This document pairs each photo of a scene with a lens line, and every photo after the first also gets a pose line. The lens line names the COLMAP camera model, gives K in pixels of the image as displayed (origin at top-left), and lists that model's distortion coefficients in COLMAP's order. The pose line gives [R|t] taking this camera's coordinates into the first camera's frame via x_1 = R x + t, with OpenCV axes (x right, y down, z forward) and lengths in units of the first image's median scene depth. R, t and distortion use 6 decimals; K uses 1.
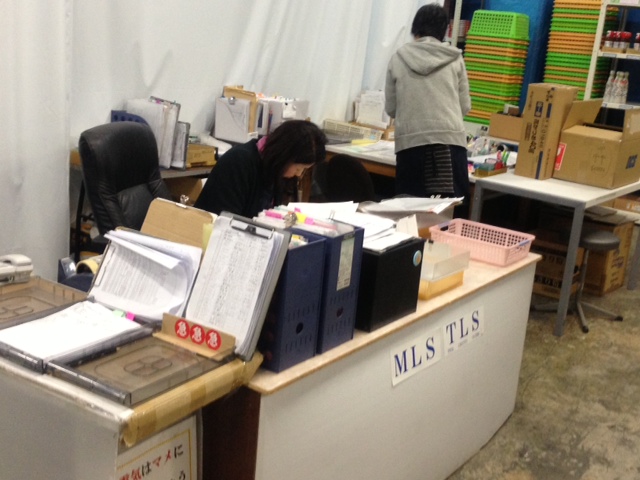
lens RADIAL K [[837.6, 0, 321.3], [0, 837.6, 242.6], [0, 0, 1]] dist [0.018399, 0.000000]
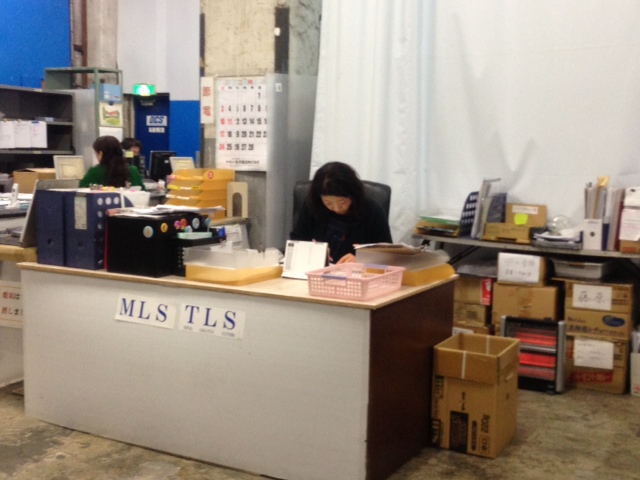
lens RADIAL K [[837.6, 0, 322.1], [0, 837.6, 238.5], [0, 0, 1]] dist [0.018399, 0.000000]
pose [[0.116761, 0.020200, -0.992955, 1.394295], [-0.276635, 0.960887, -0.012982, -0.028322], [0.953855, 0.276201, 0.117782, 1.061601]]
